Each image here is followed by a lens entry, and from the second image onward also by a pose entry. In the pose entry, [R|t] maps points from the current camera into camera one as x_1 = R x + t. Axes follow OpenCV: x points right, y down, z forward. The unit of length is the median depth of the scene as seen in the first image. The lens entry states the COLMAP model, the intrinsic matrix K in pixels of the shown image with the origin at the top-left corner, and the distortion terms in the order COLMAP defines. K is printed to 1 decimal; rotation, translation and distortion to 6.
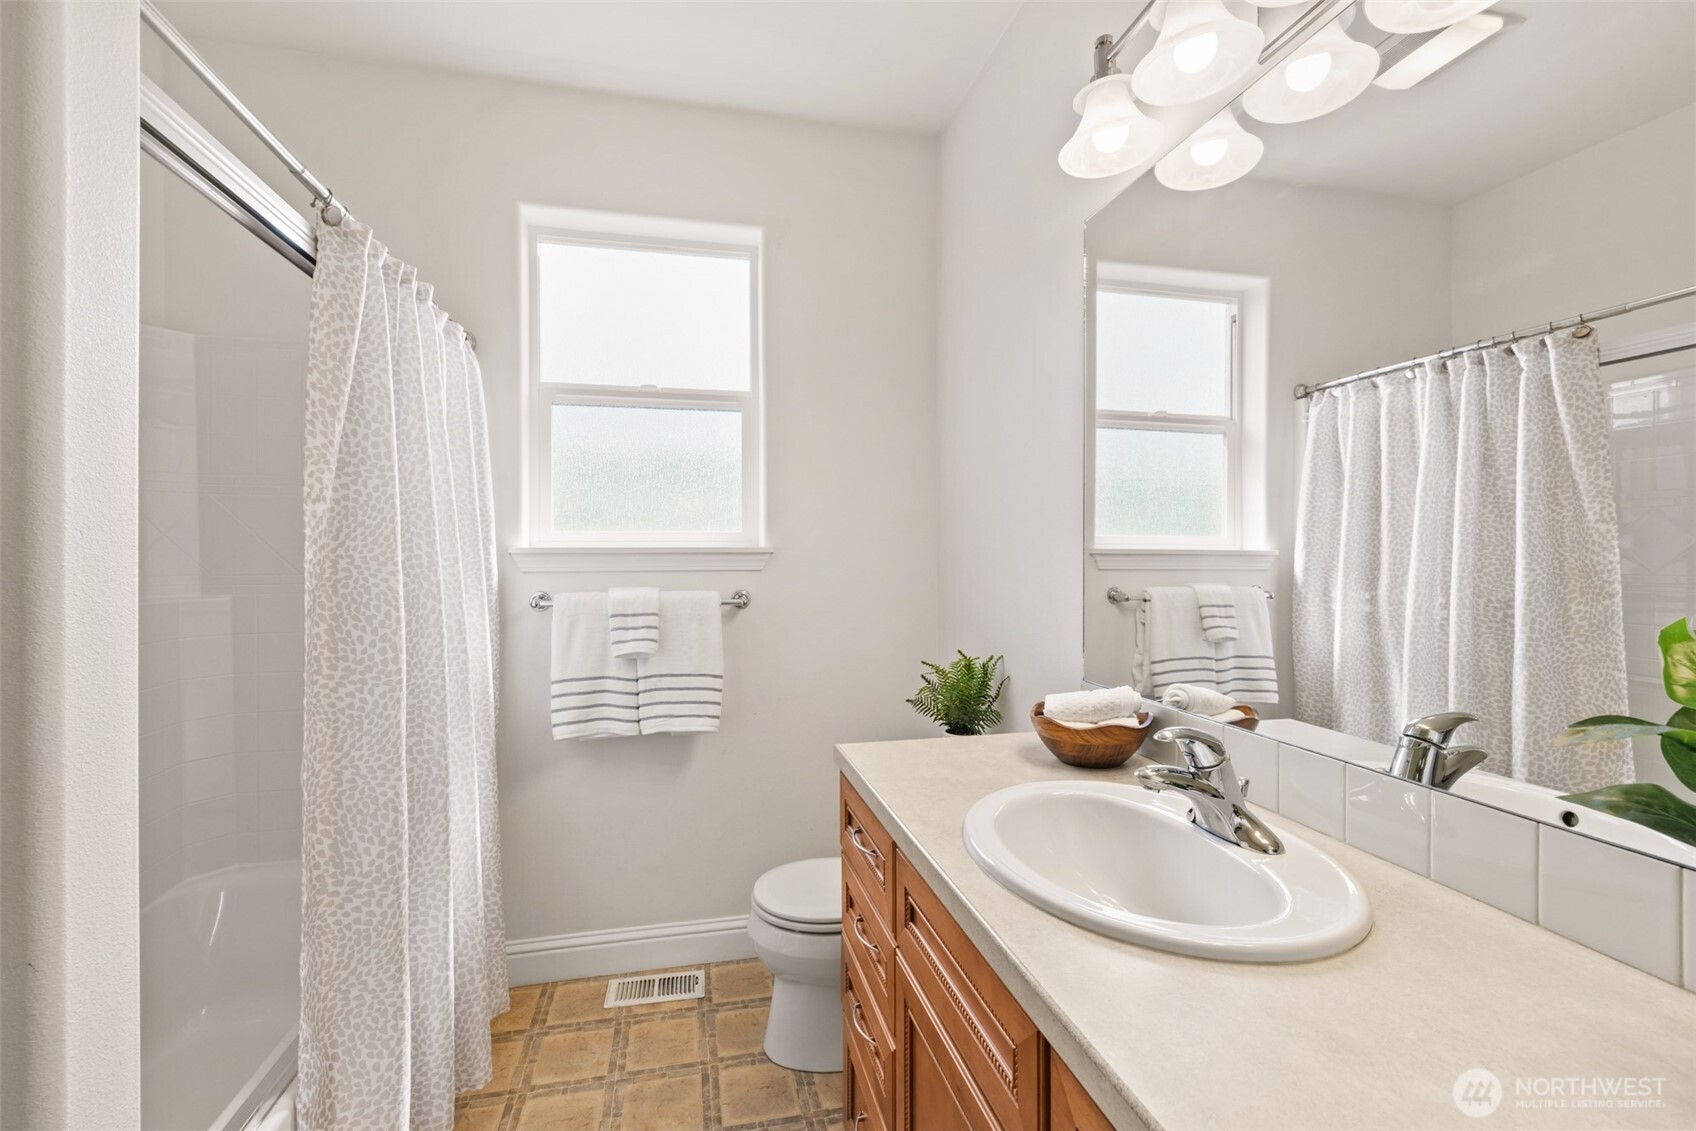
lens RADIAL K [[692.2, 0, 847.4], [0, 692.2, 570.4], [0, 0, 1]] dist [0.003500, 0.000069]
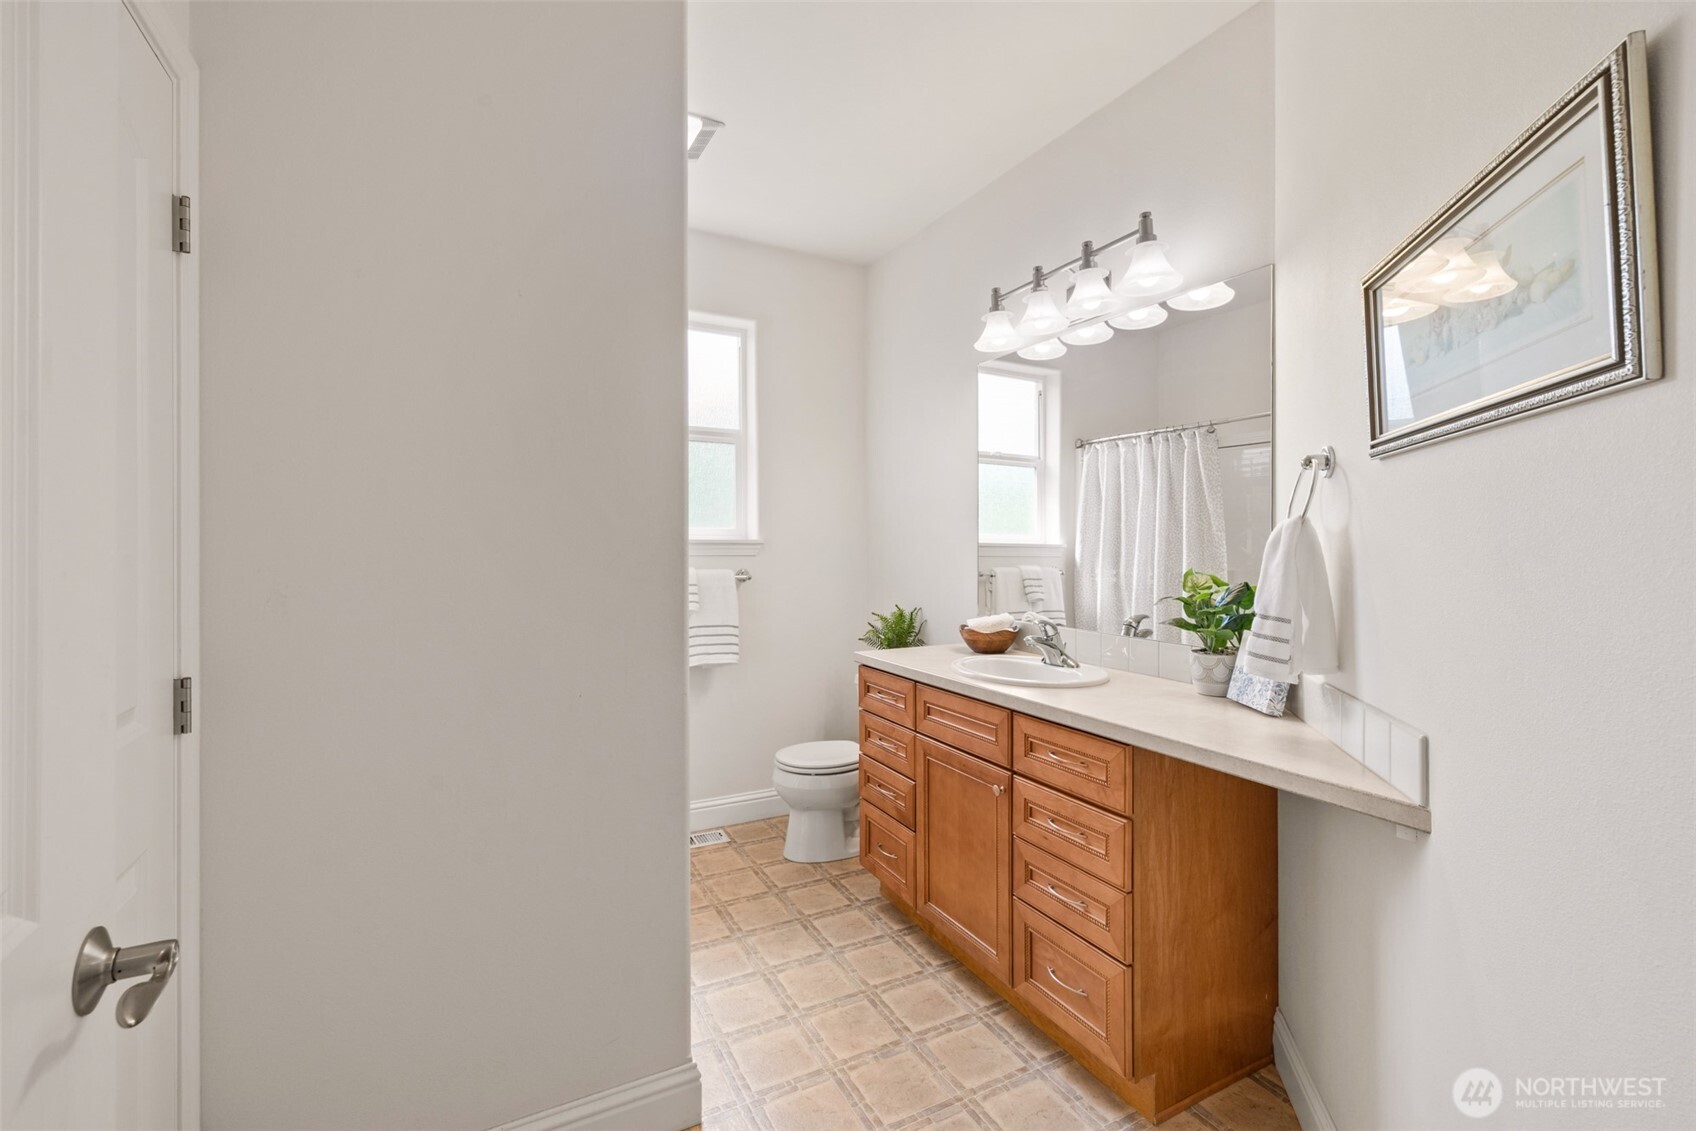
lens RADIAL K [[720.5, 0, 838.8], [0, 720.5, 553.1], [0, 0, 1]] dist [0.003276, 0.000428]
pose [[0.964256, 0.004455, 0.264934, -0.407707], [-0.001516, 0.999935, -0.011298, 0.013287], [-0.264967, 0.010493, 0.964200, -0.580075]]
